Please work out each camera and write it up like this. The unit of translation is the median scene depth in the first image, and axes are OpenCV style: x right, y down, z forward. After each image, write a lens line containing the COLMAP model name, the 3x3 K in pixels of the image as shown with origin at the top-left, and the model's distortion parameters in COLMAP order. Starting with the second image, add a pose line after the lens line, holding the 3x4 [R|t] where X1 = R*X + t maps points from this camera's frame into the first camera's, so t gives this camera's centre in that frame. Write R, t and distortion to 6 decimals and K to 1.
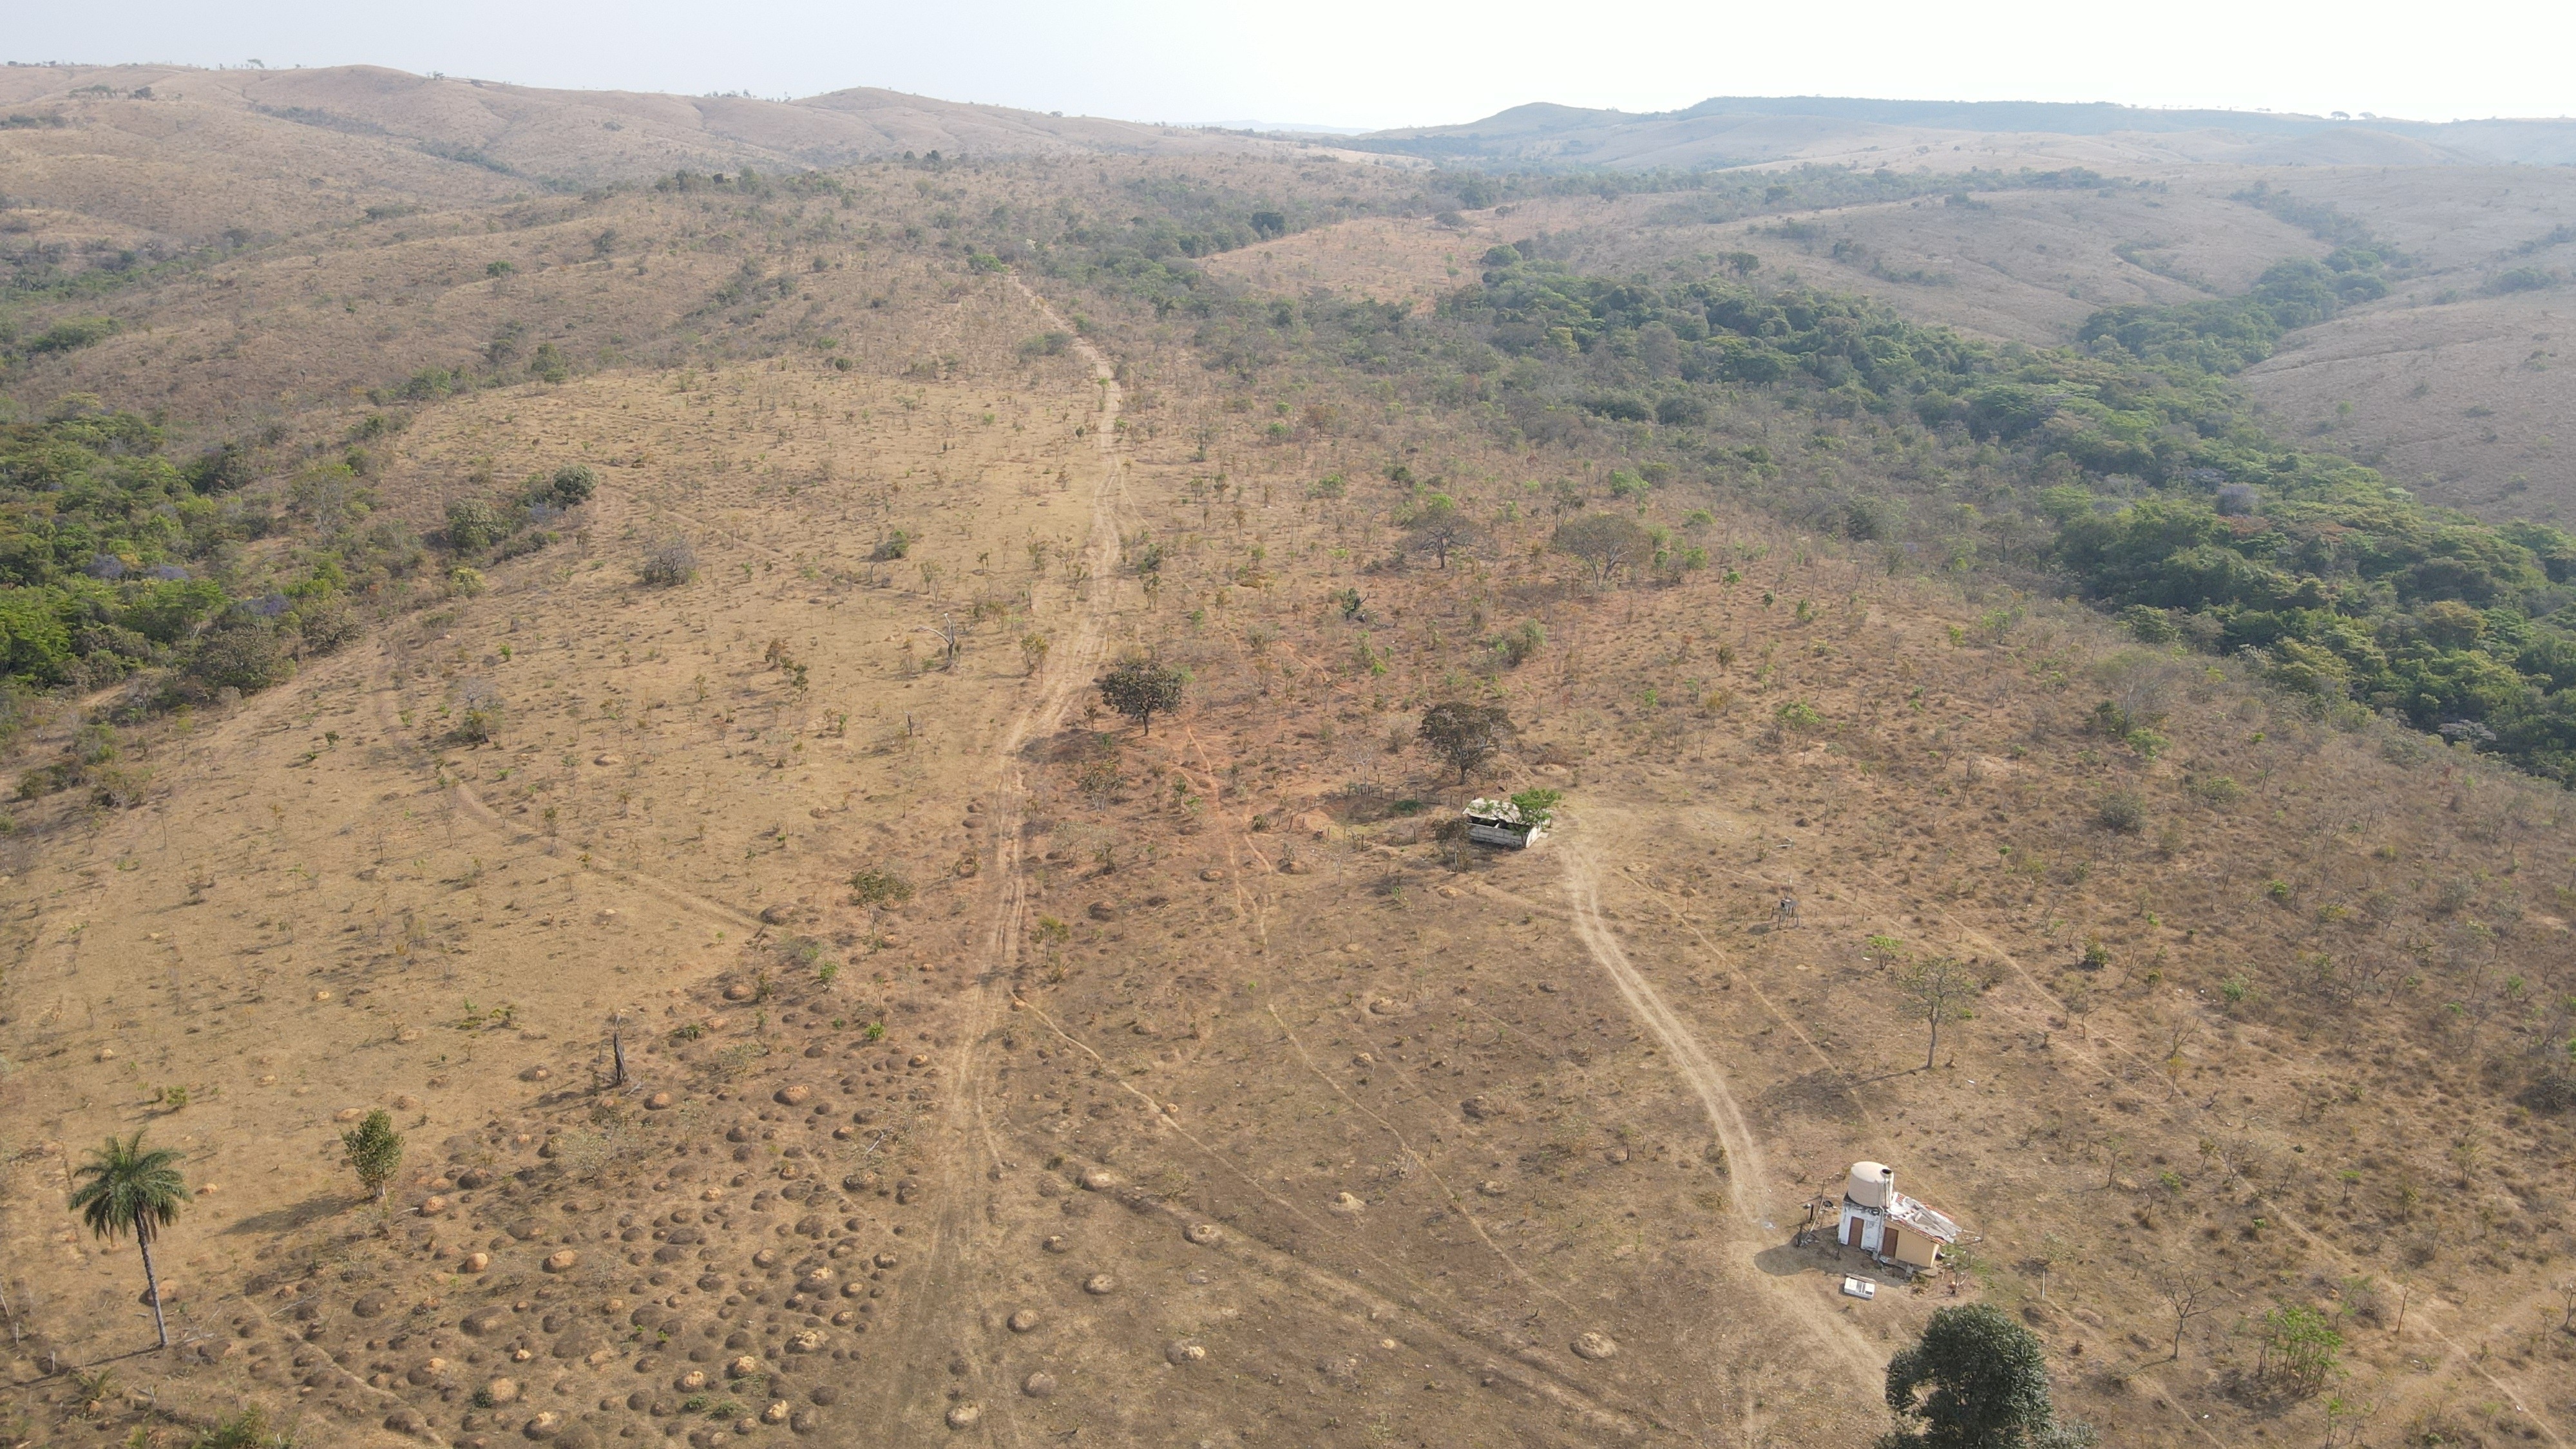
lens RADIAL K [[1850.3, 0, 1288.0], [0, 1850.3, 724.5], [0, 0, 1]] dist [0.029901, -0.031927]
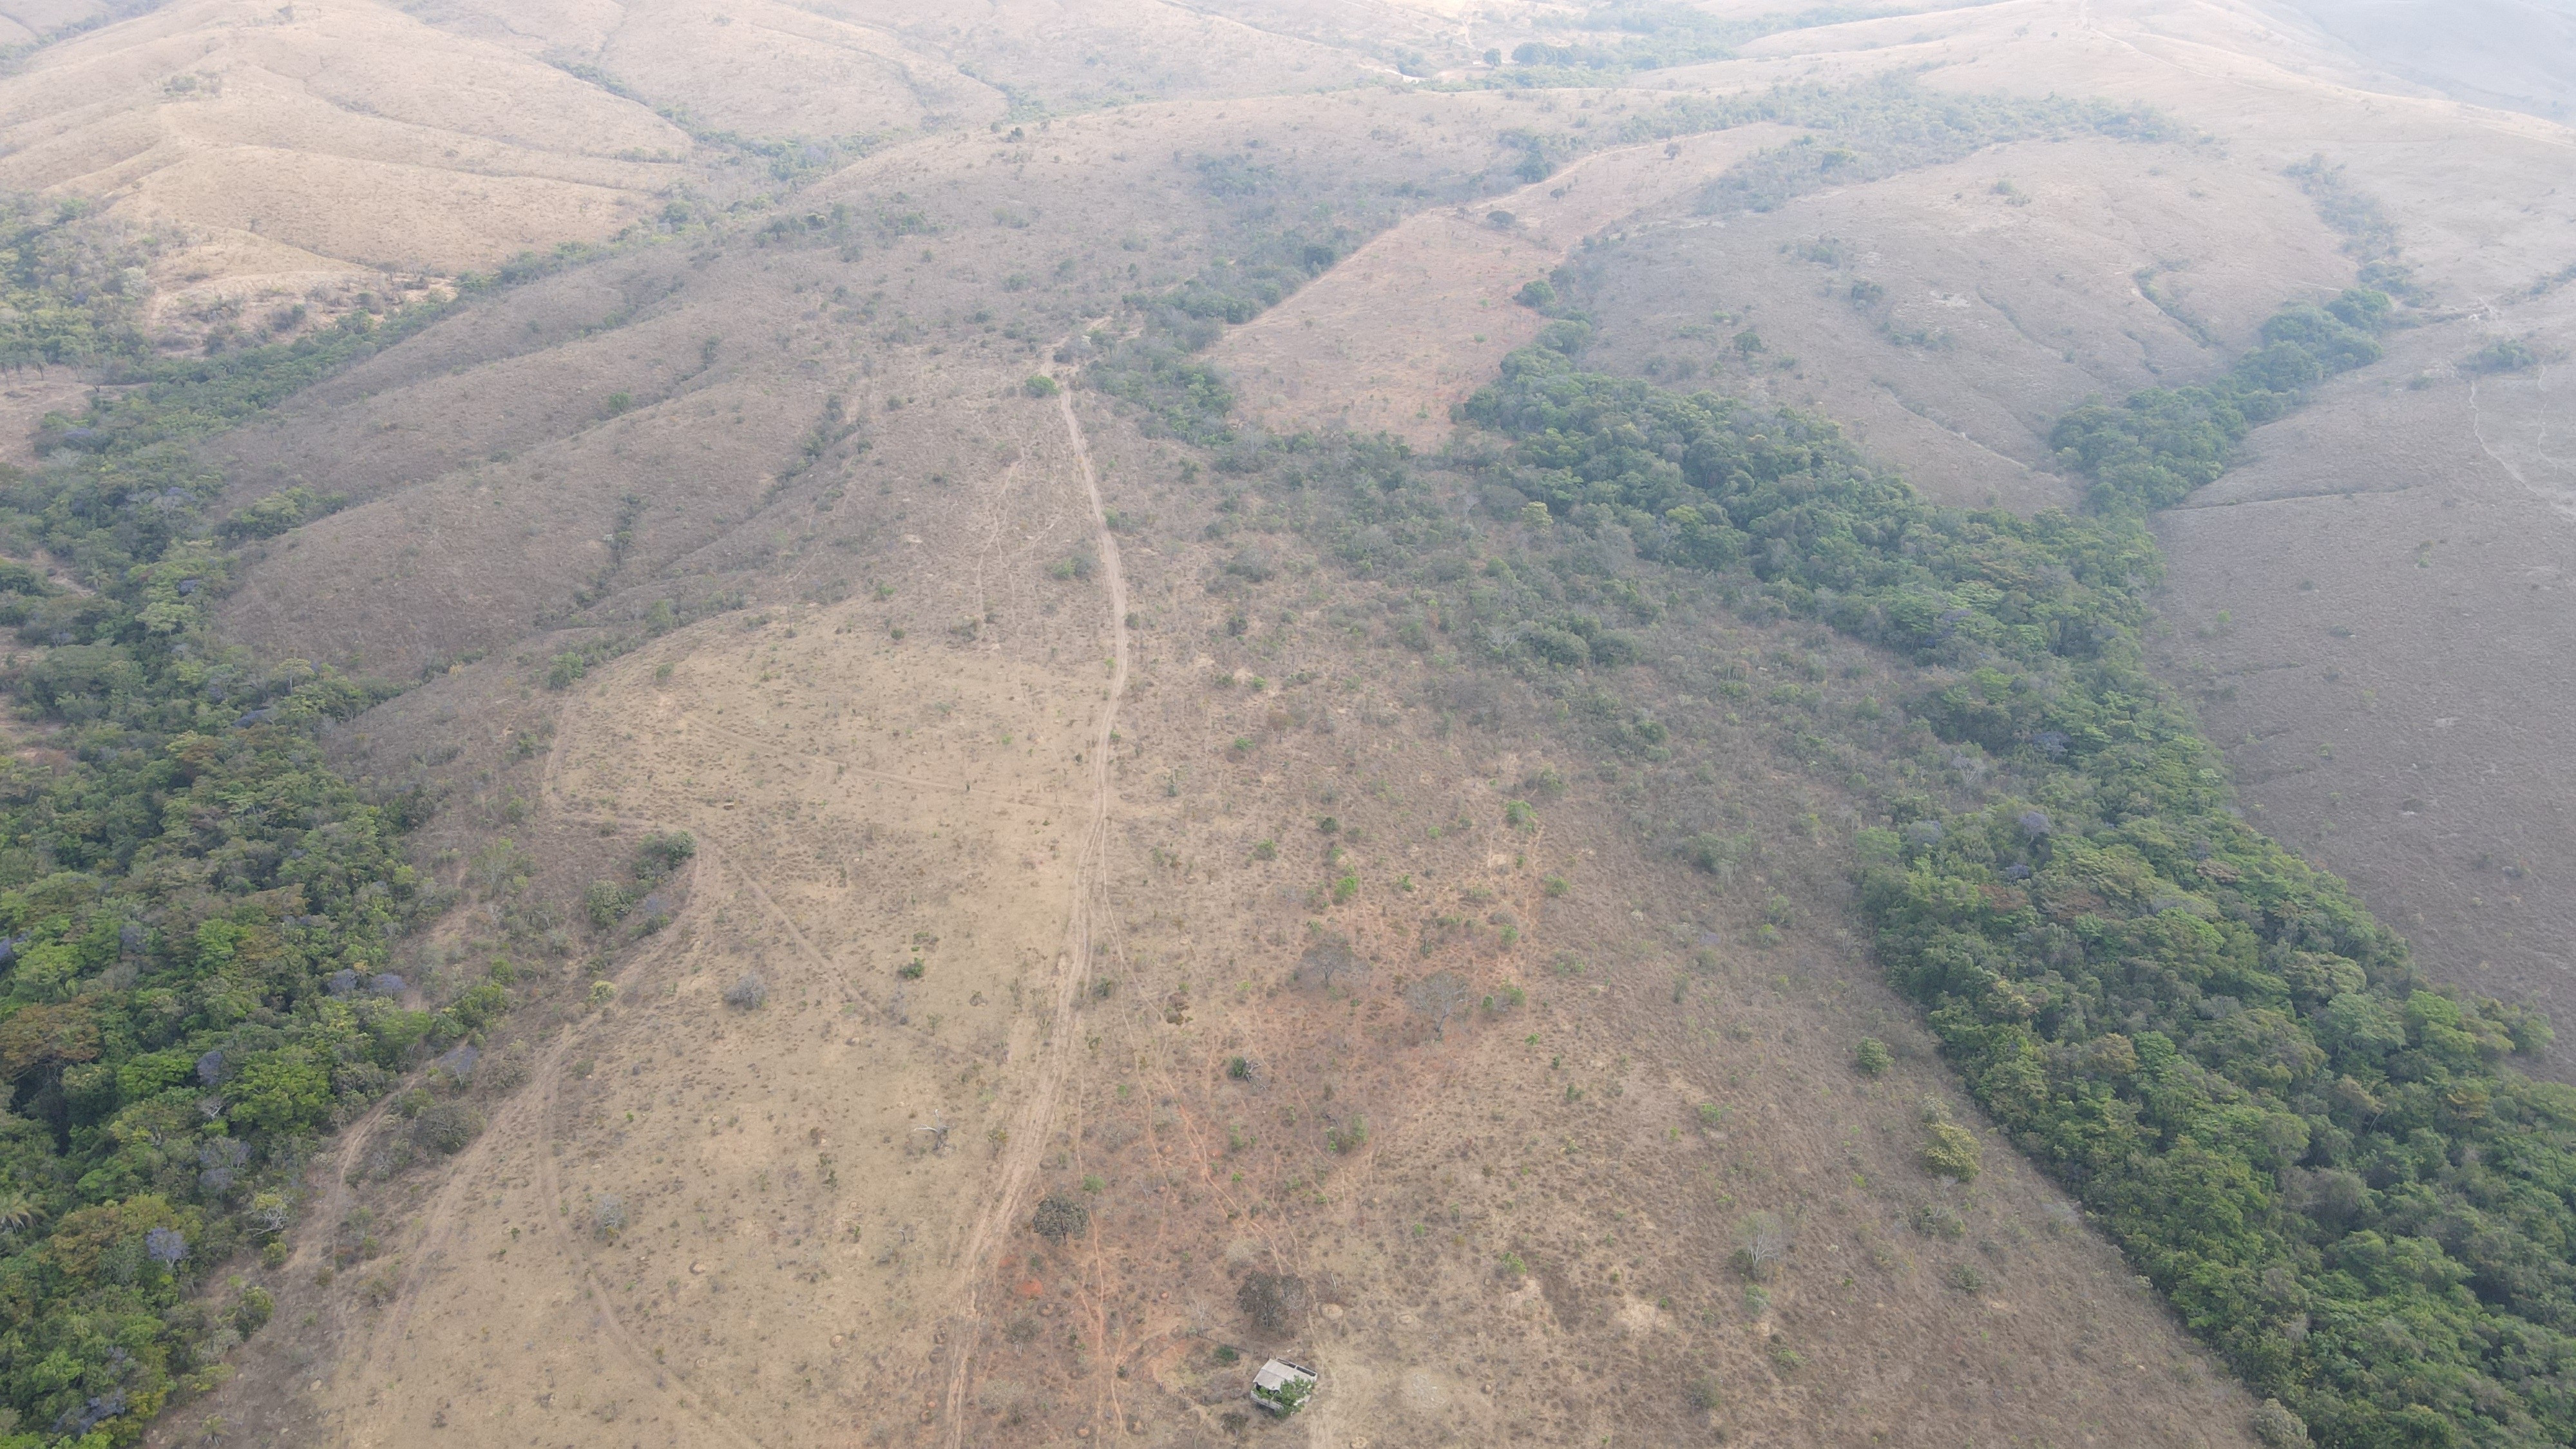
lens RADIAL K [[1850.3, 0, 1288.0], [0, 1850.3, 724.5], [0, 0, 1]] dist [0.029901, -0.031927]
pose [[0.997344, 0.002912, -0.072771, 0.144460], [0.006982, 0.990774, 0.135341, -0.427984], [0.072494, -0.135490, 0.988123, -0.255203]]
